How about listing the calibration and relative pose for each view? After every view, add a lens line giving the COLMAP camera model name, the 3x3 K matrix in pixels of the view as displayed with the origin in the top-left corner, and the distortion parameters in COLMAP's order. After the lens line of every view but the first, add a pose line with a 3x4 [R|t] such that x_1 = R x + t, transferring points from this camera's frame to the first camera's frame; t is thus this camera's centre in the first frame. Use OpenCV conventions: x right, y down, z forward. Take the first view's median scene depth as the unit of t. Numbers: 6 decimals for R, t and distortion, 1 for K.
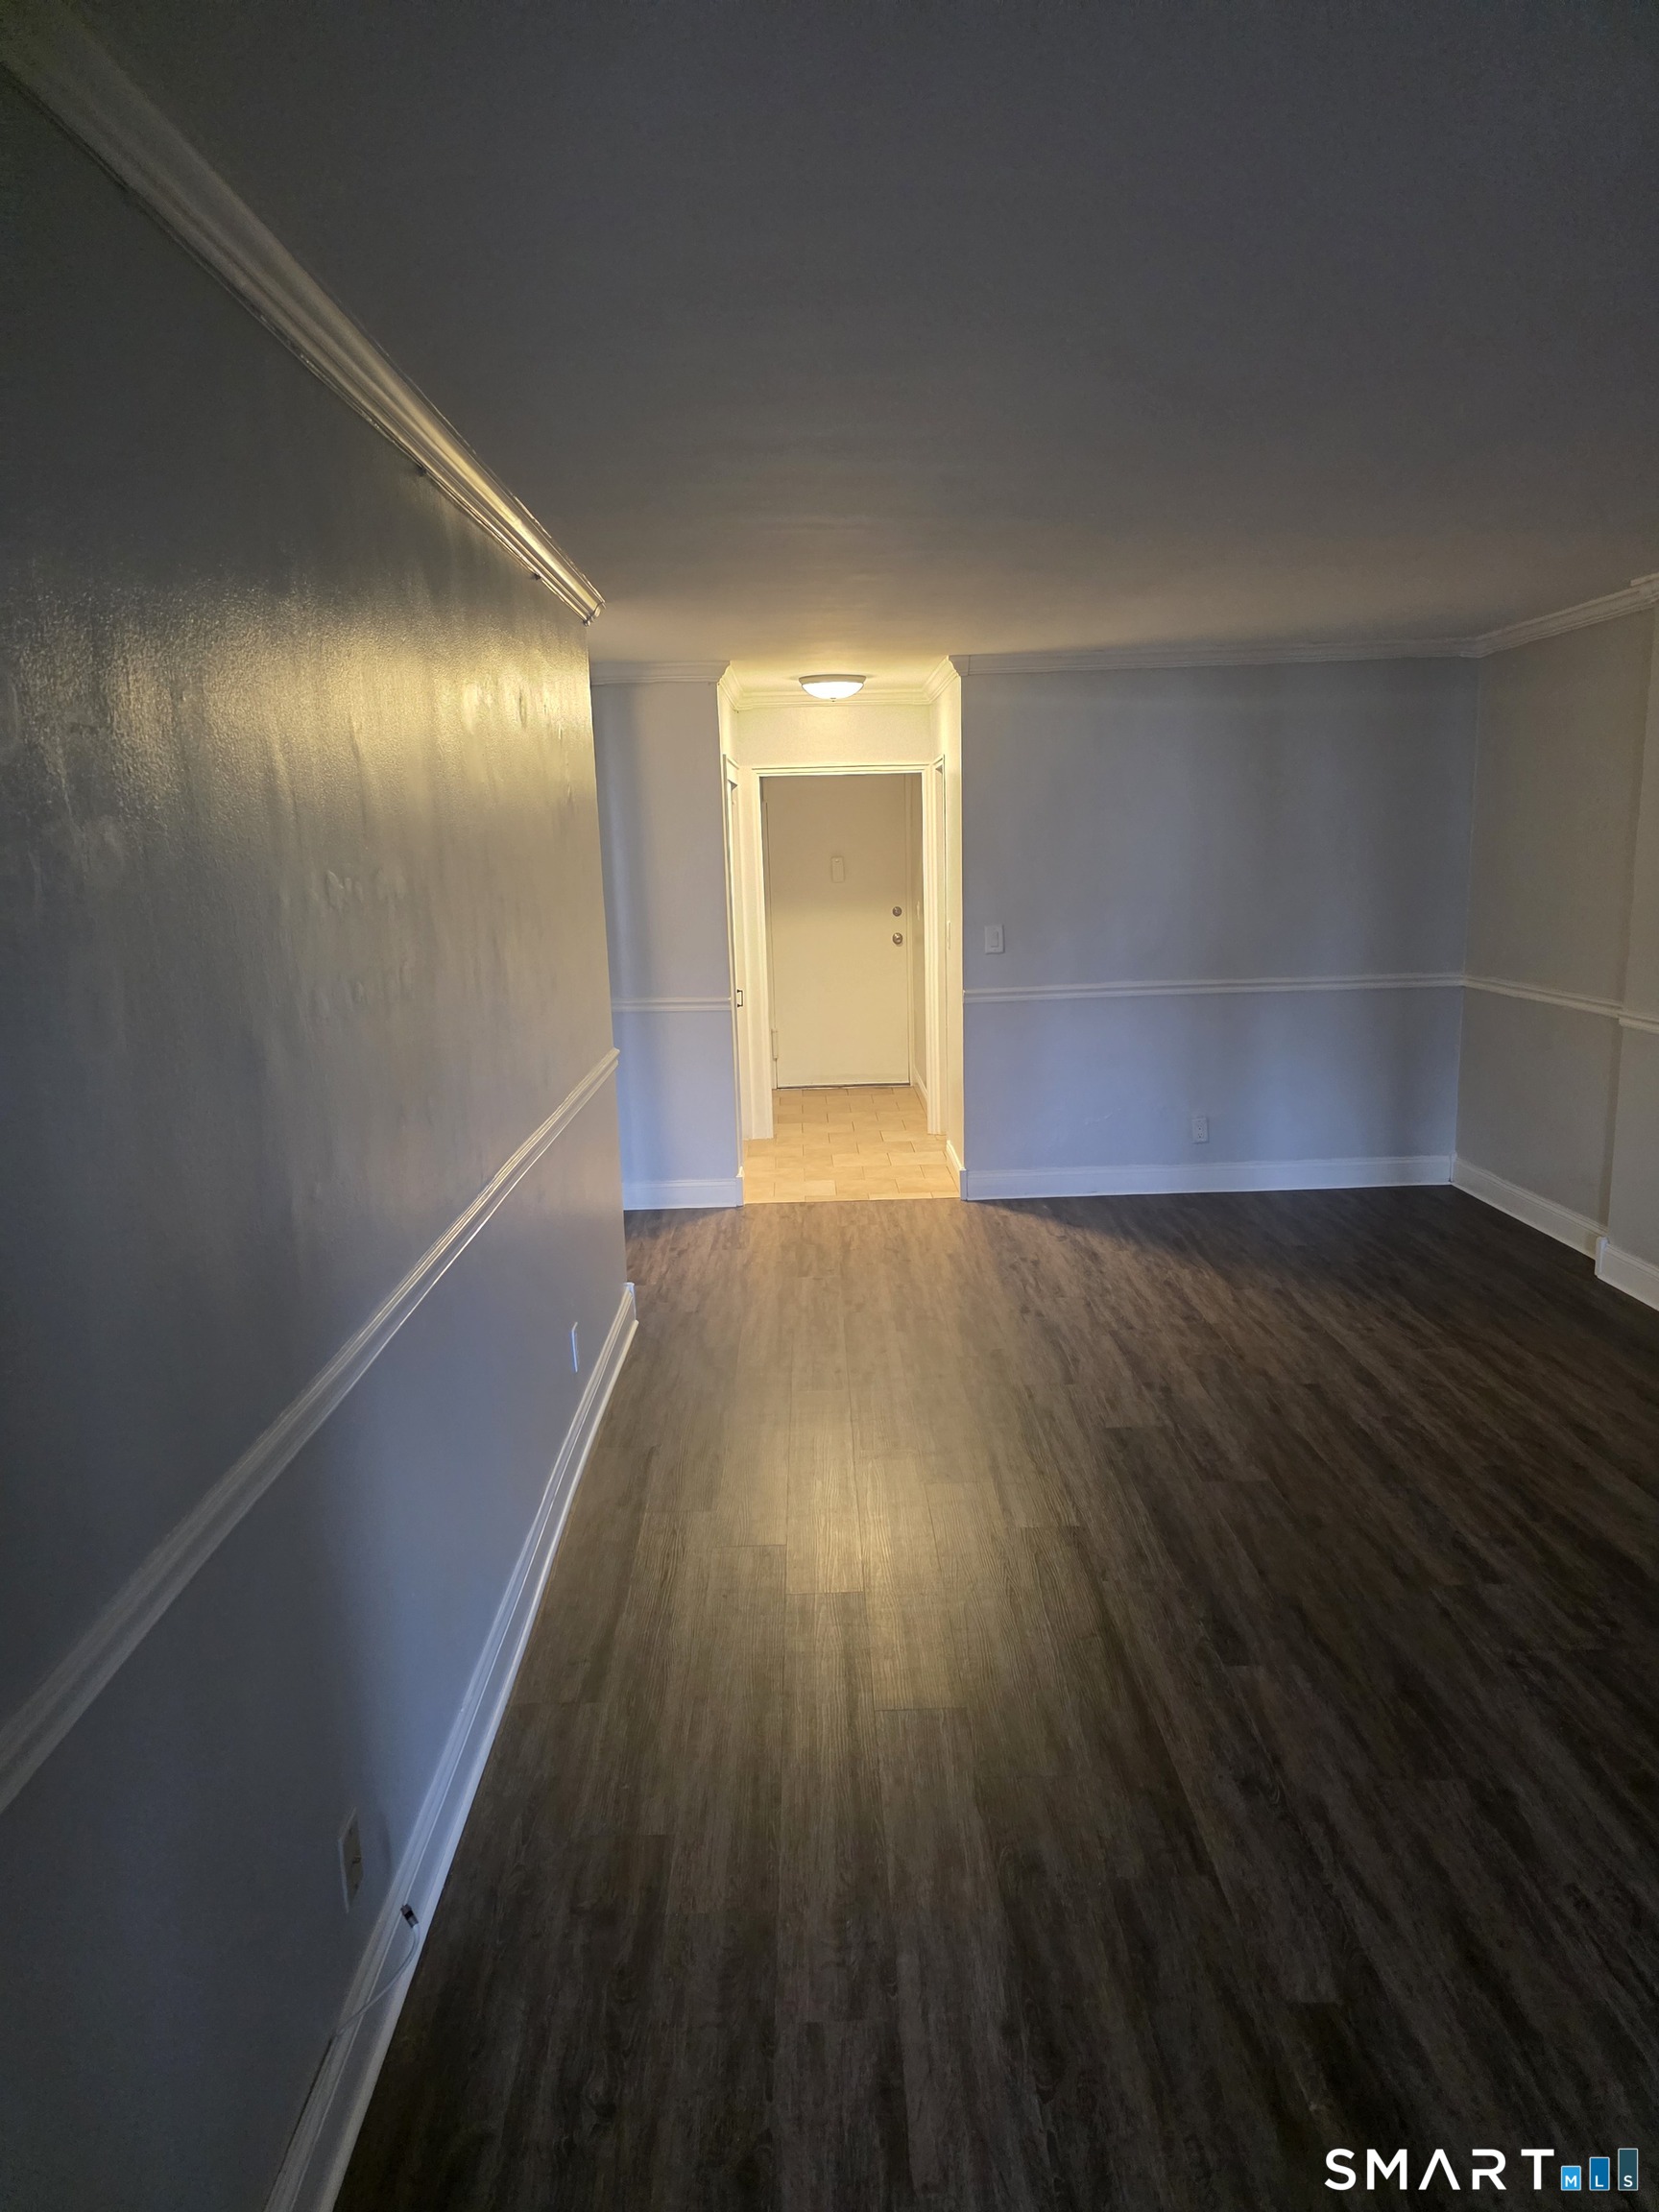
lens RADIAL K [[1489.8, 0, 824.0], [0, 1489.8, 1107.1], [0, 0, 1]] dist [0.043025, -0.036664]
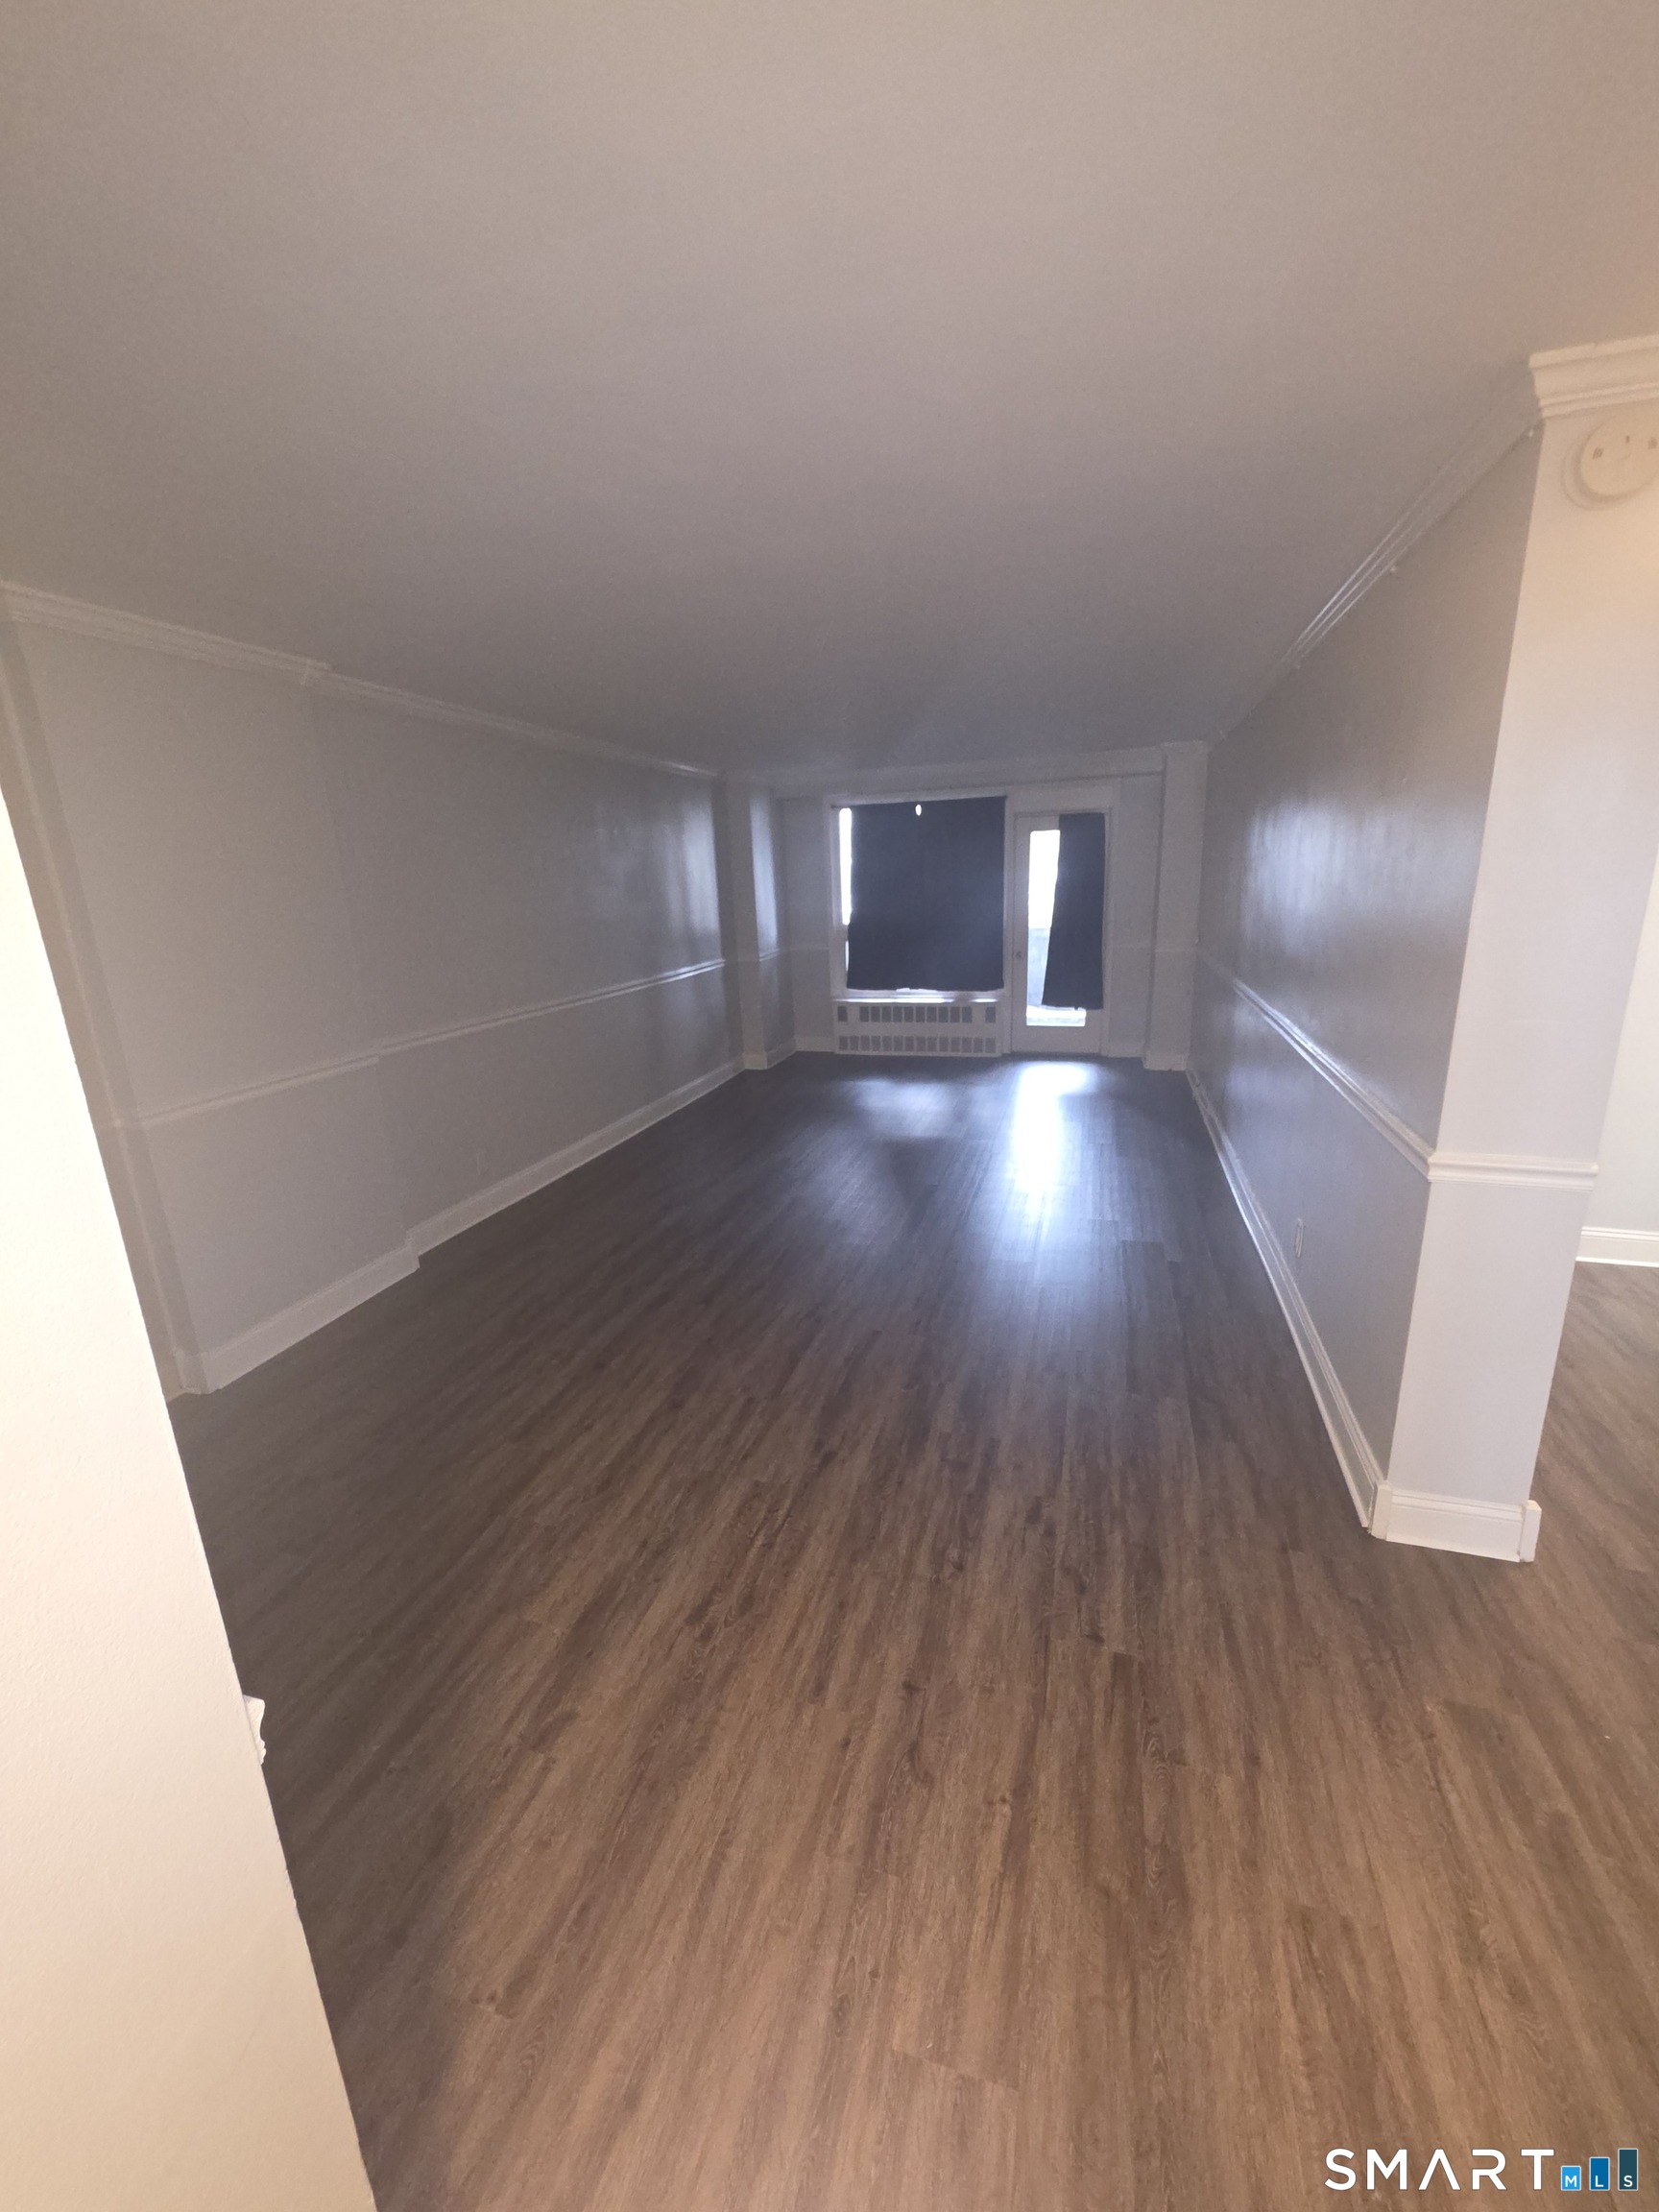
lens RADIAL K [[879.2, 0, 837.2], [0, 879.2, 1091.6], [0, 0, 1]] dist [0.001255, 0.000269]
pose [[-0.953792, -0.006810, 0.300390, -0.010484], [0.118359, 0.910396, 0.396448, -0.220401], [-0.276173, 0.413683, -0.867522, 1.267005]]
